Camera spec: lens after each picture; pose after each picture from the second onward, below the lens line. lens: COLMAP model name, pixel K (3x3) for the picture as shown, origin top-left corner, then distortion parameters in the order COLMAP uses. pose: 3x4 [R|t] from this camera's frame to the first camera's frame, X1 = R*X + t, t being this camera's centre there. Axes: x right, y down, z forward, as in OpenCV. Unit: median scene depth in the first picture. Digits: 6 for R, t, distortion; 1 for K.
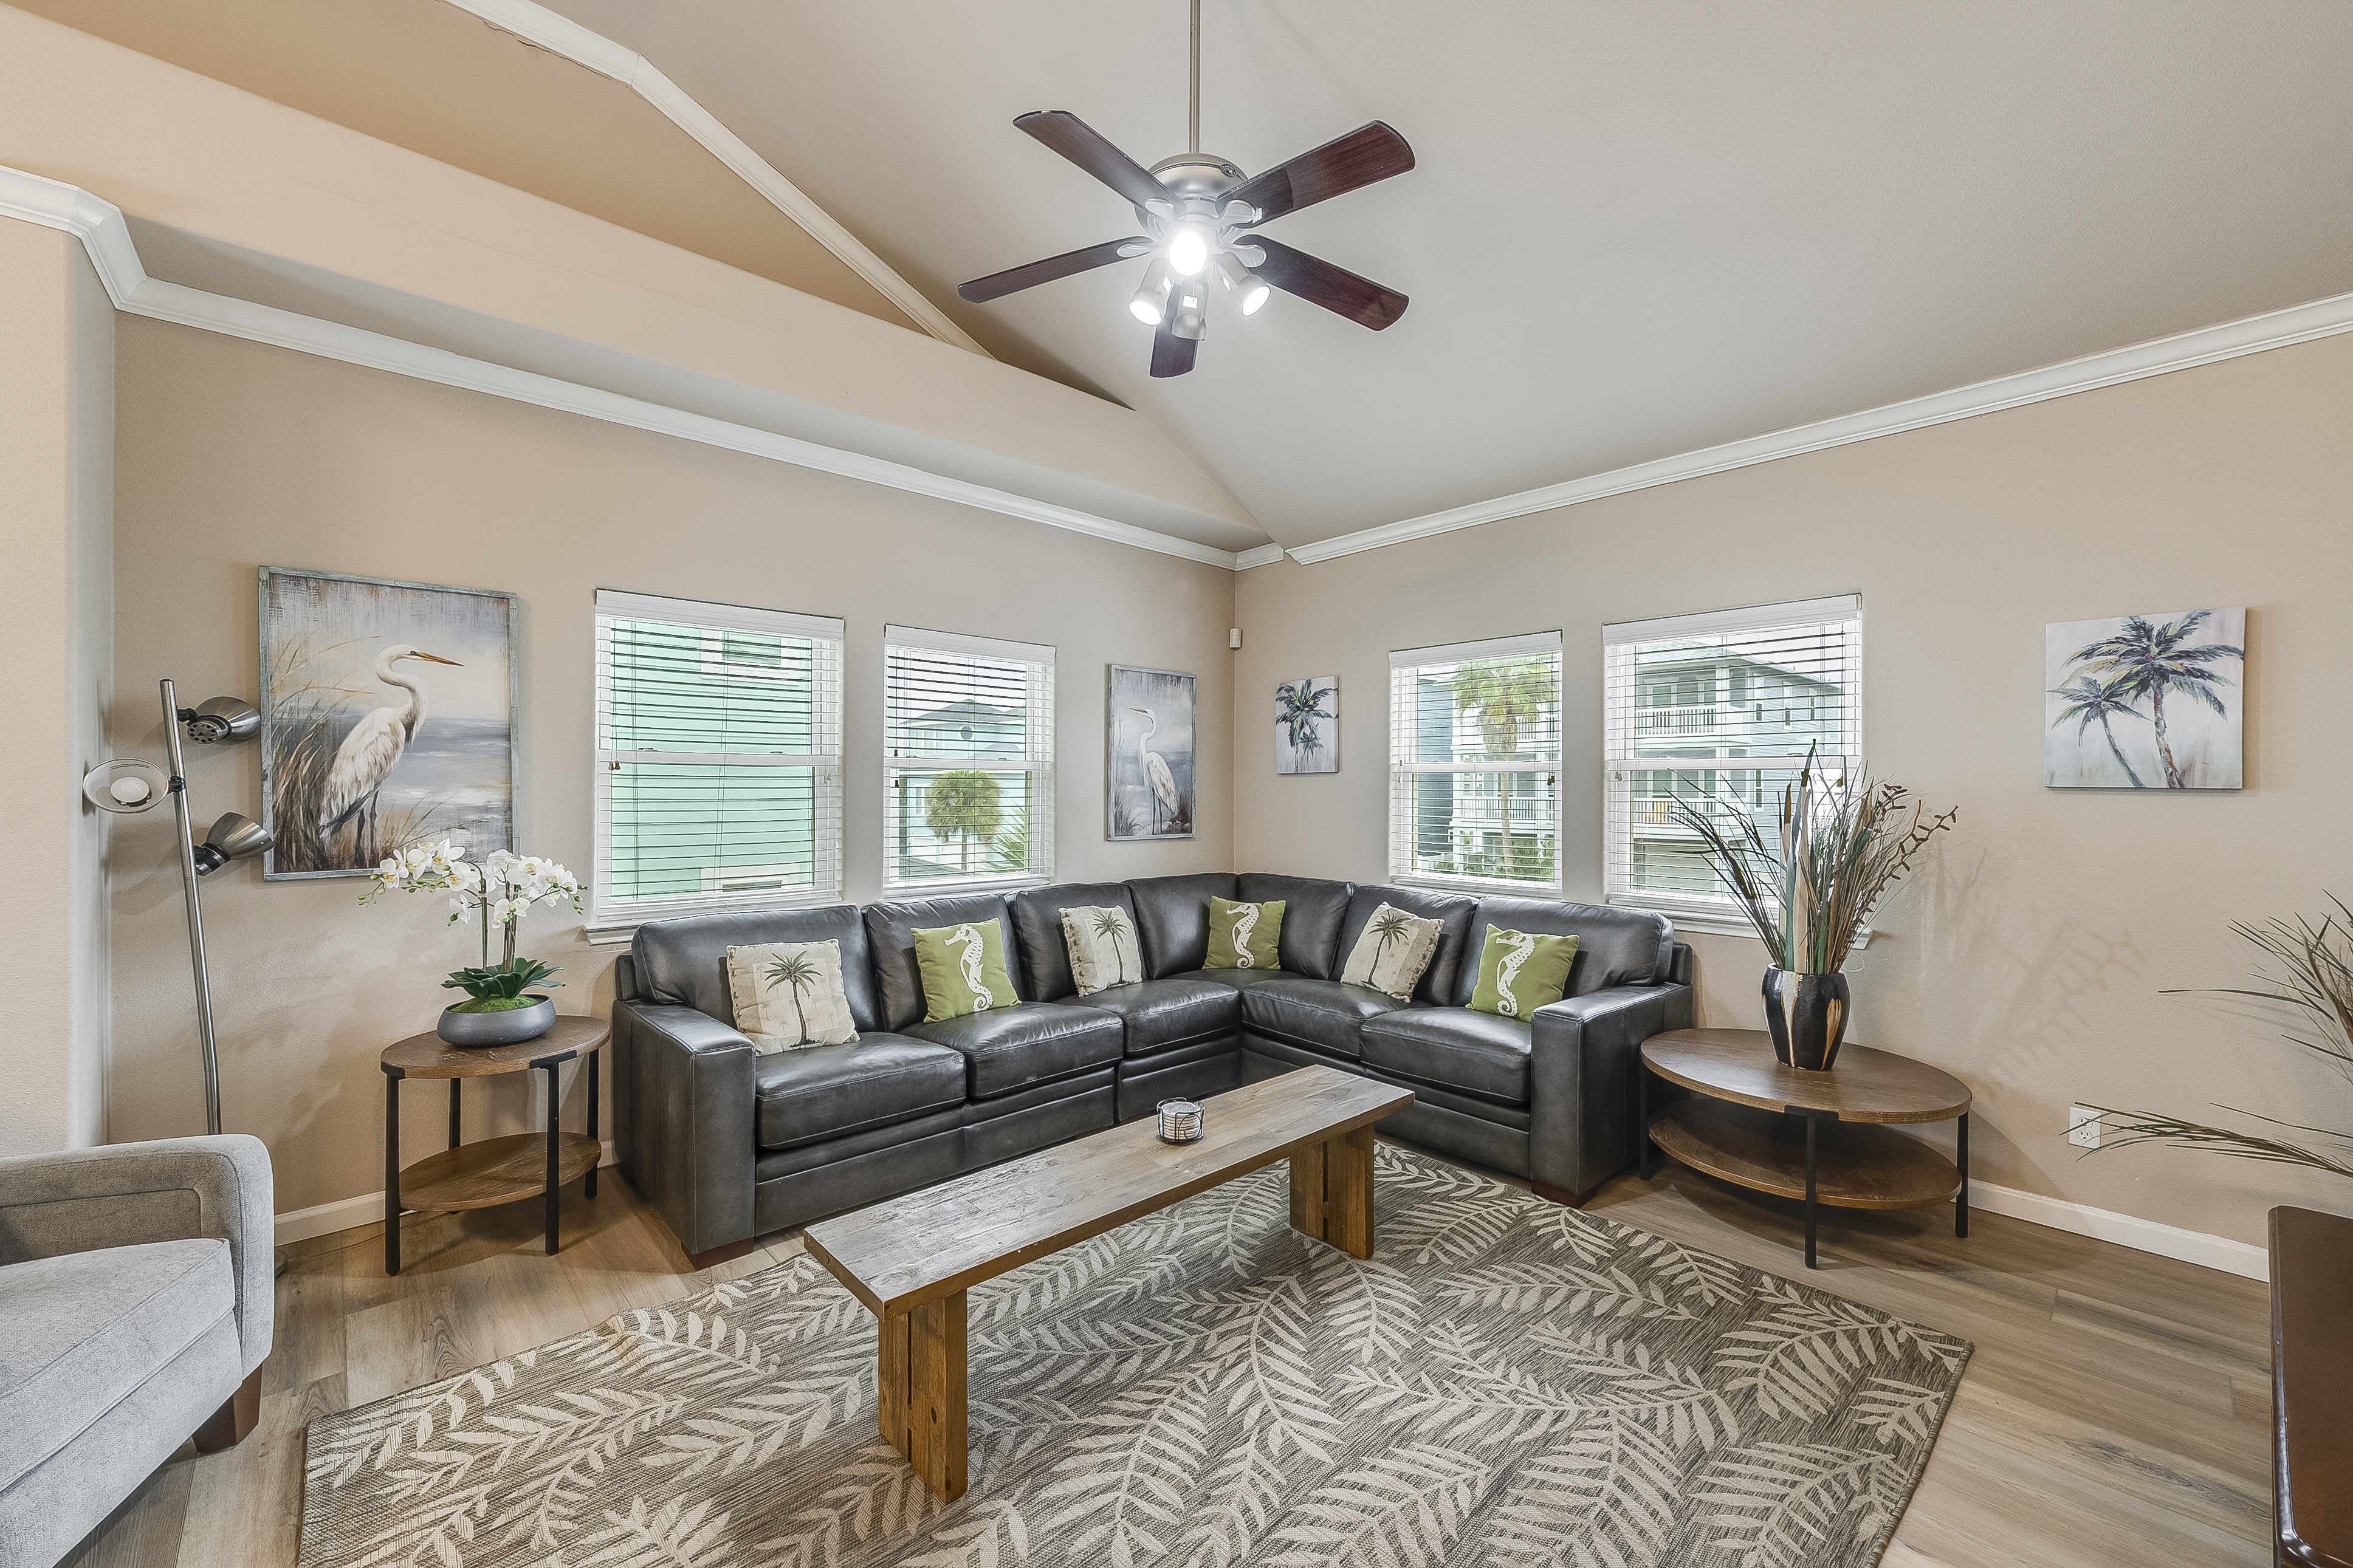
lens RADIAL K [[927.4, 0, 1178.0], [0, 927.4, 787.4], [0, 0, 1]] dist [0.001130, 0.000056]
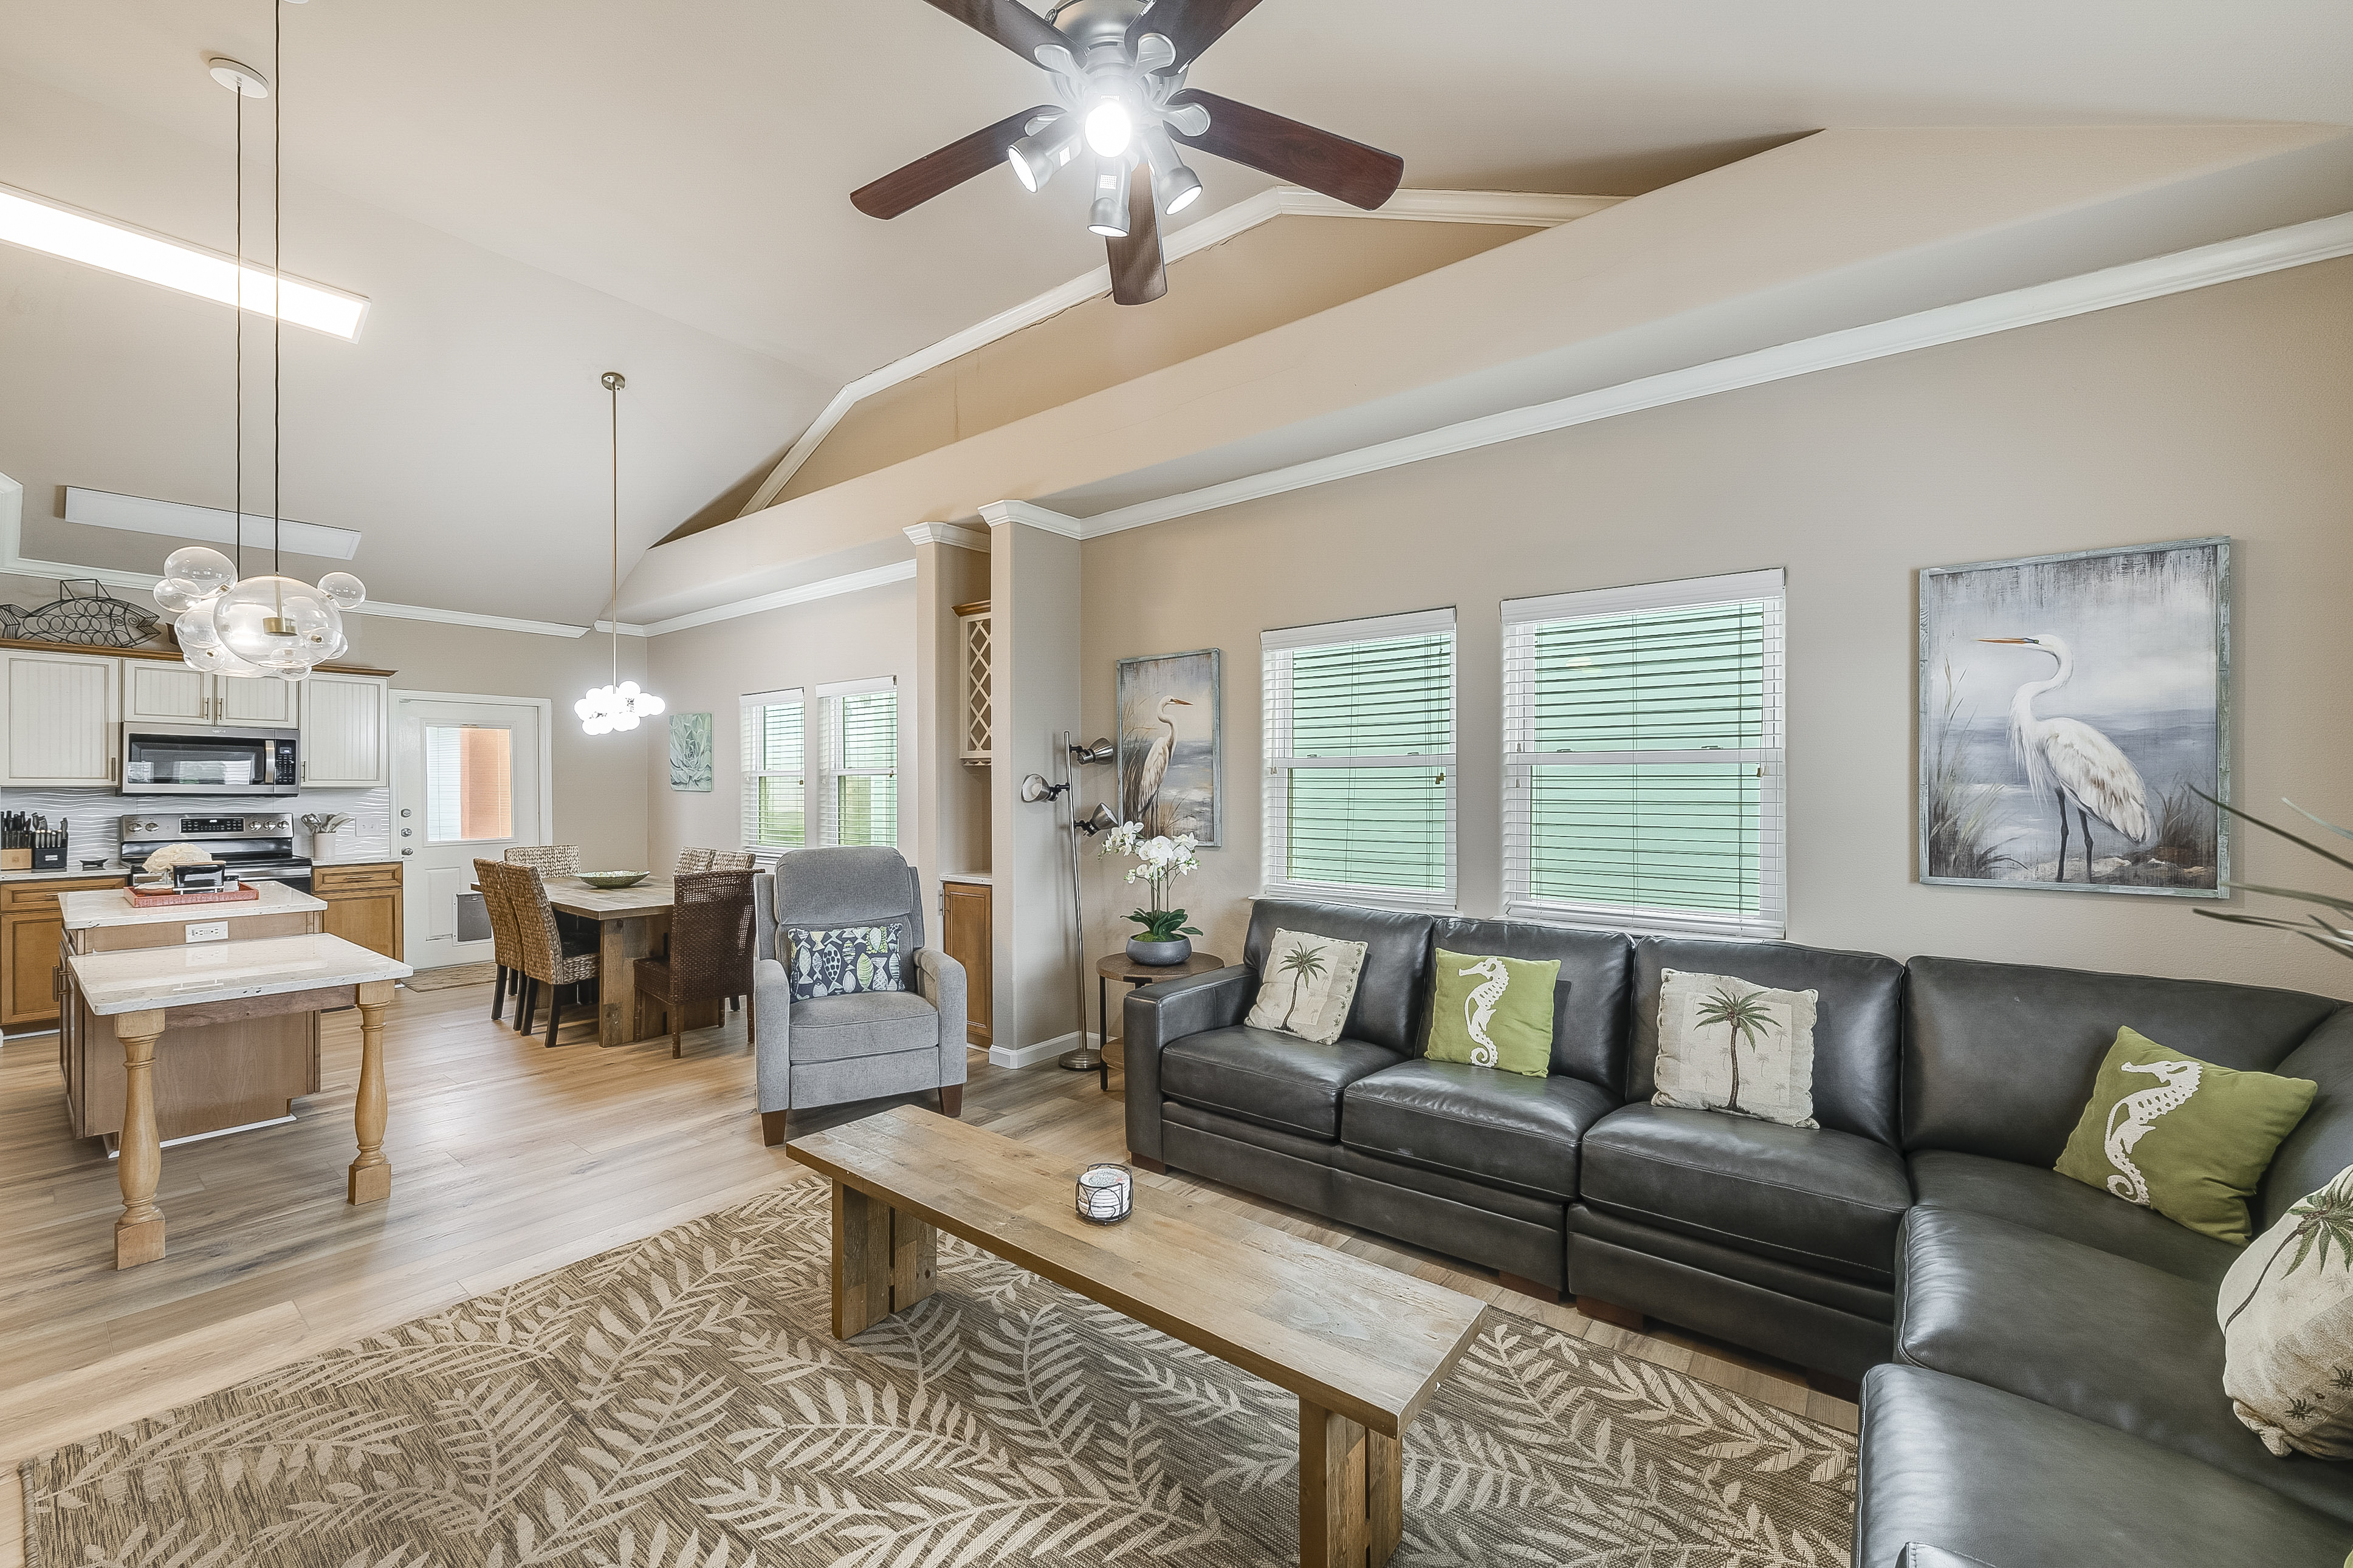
lens RADIAL K [[927.4, 0, 1178.0], [0, 927.4, 787.4], [0, 0, 1]] dist [0.001130, 0.000056]
pose [[0.160059, -0.002333, -0.987105, 0.688327], [-0.000251, 0.999997, -0.002405, 0.001945], [0.987107, 0.000633, 0.160058, 0.778998]]
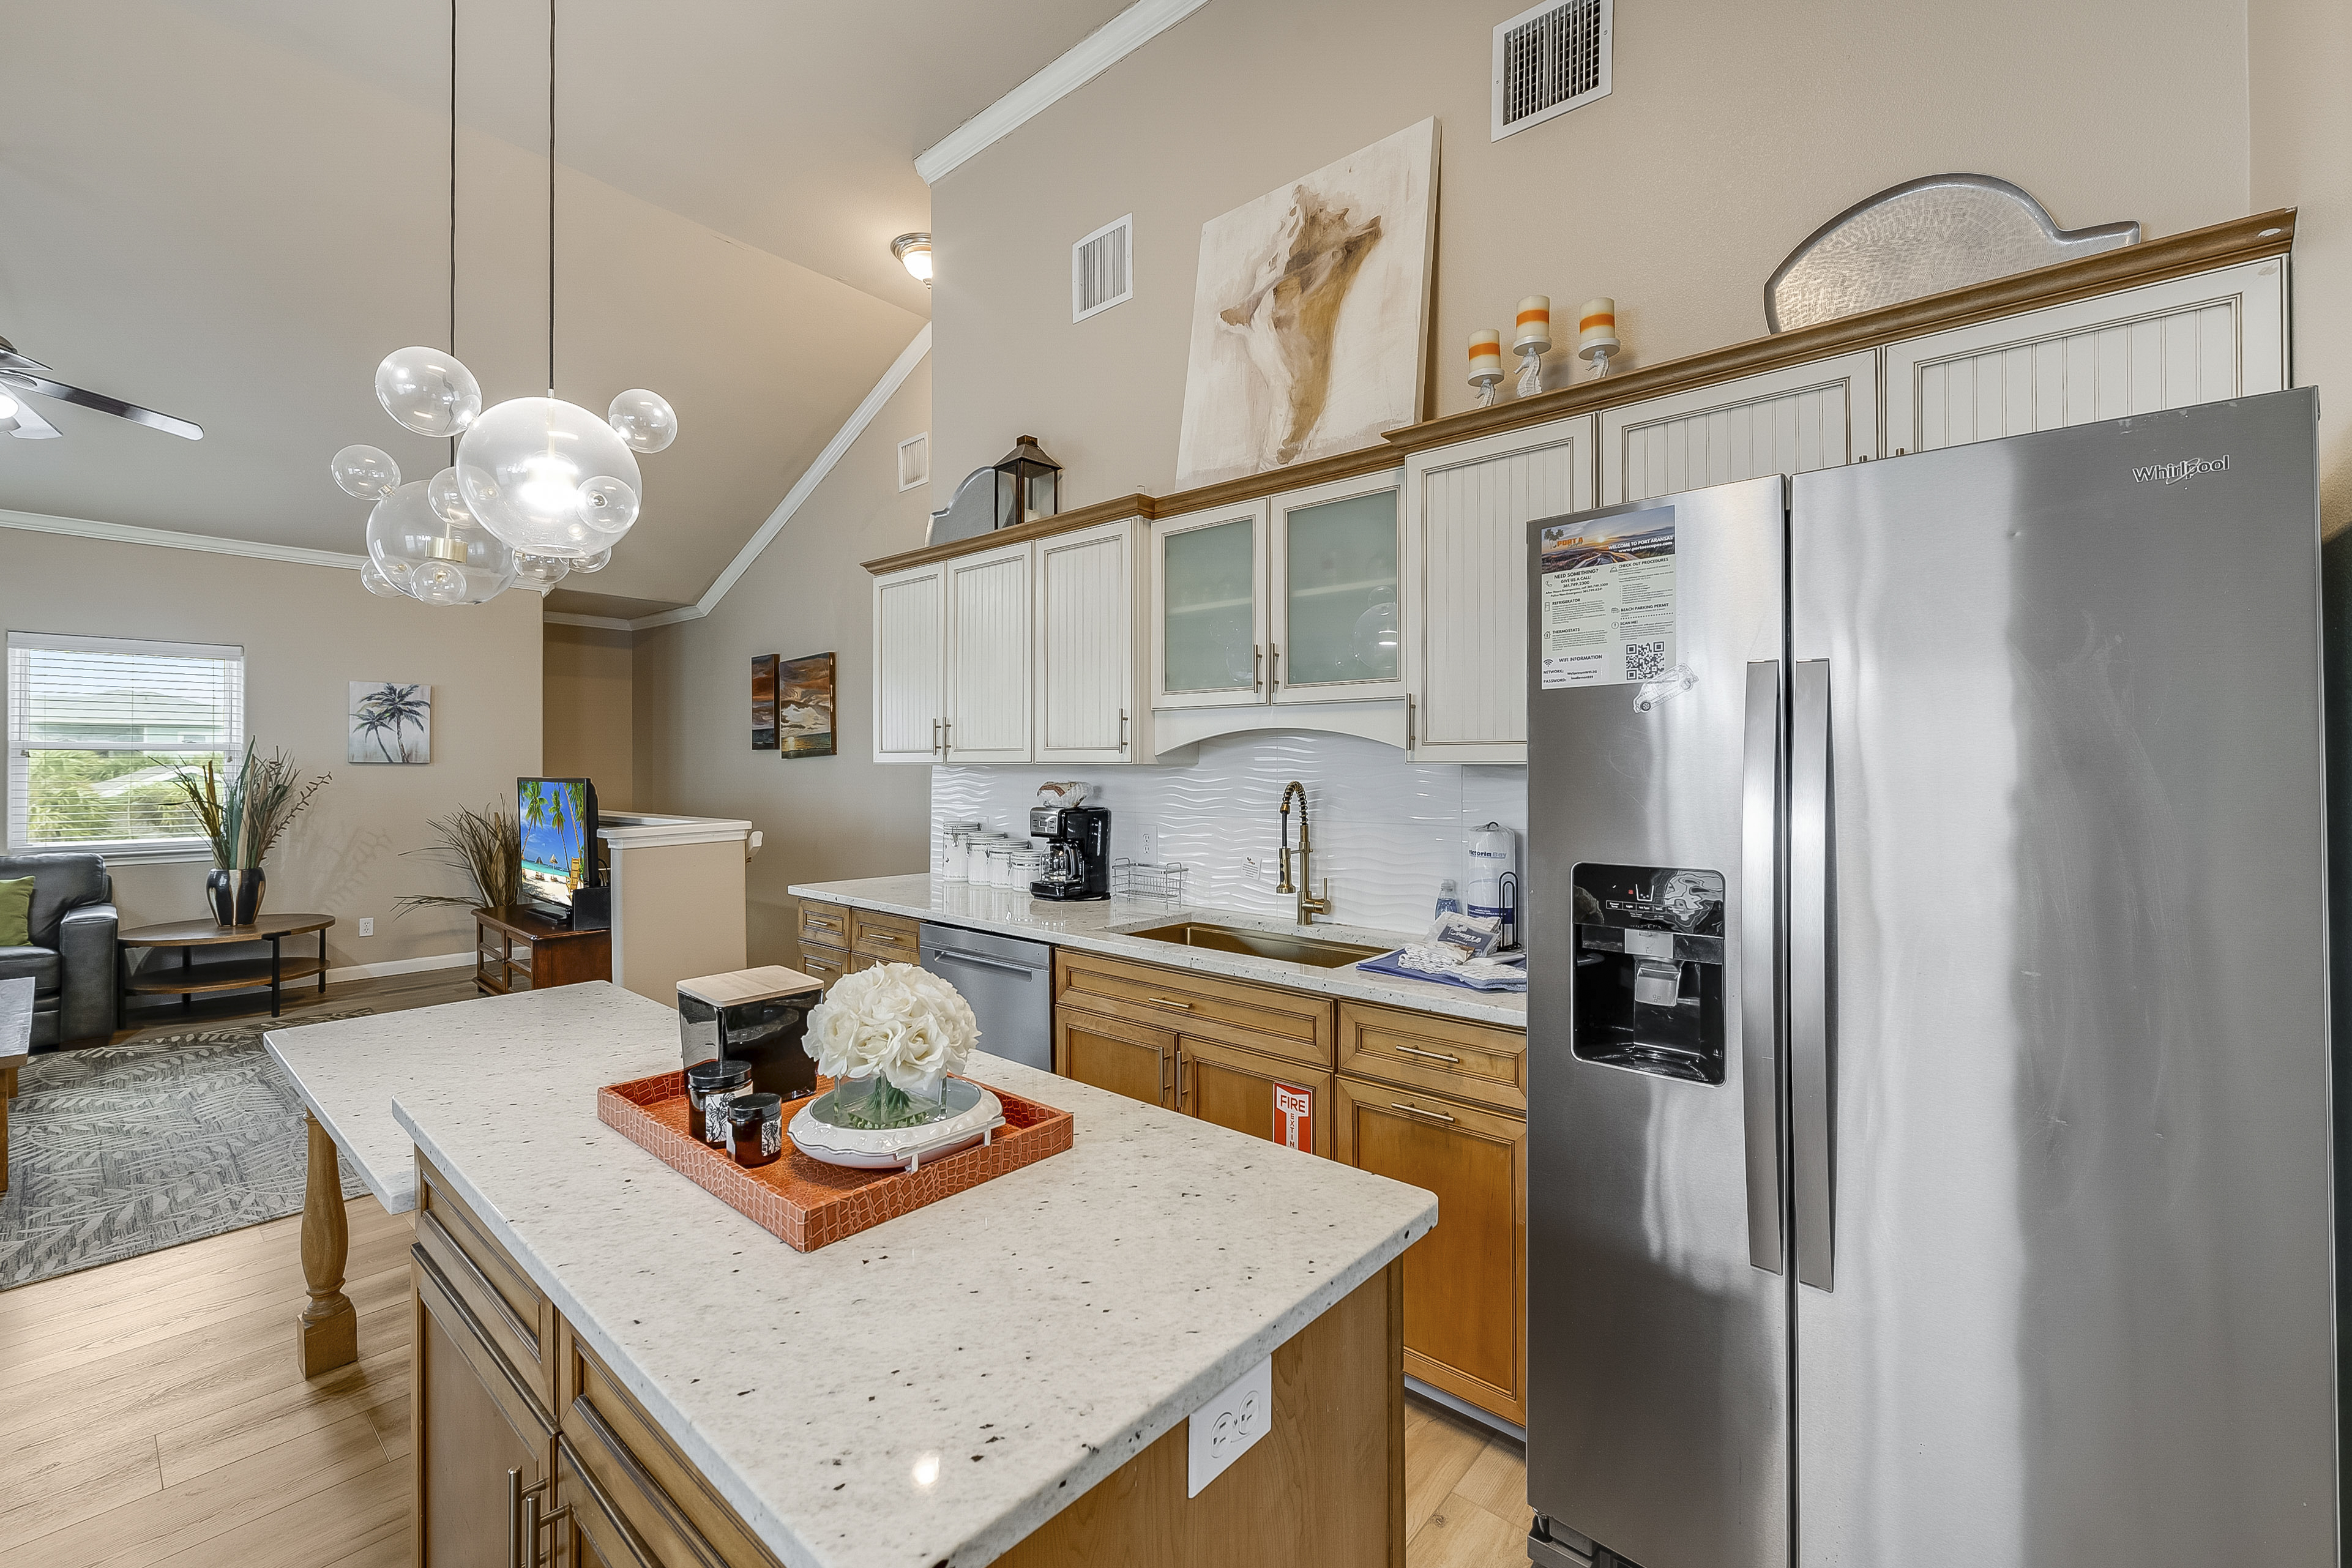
lens RADIAL K [[968.6, 0, 1183.3], [0, 968.6, 760.9], [0, 0, 1]] dist [-0.004449, -0.000169]
pose [[-0.113112, 0.000750, 0.993582, -1.361954], [-0.000652, 0.999999, -0.000829, -0.002595], [-0.993582, -0.000741, -0.113111, -0.562568]]
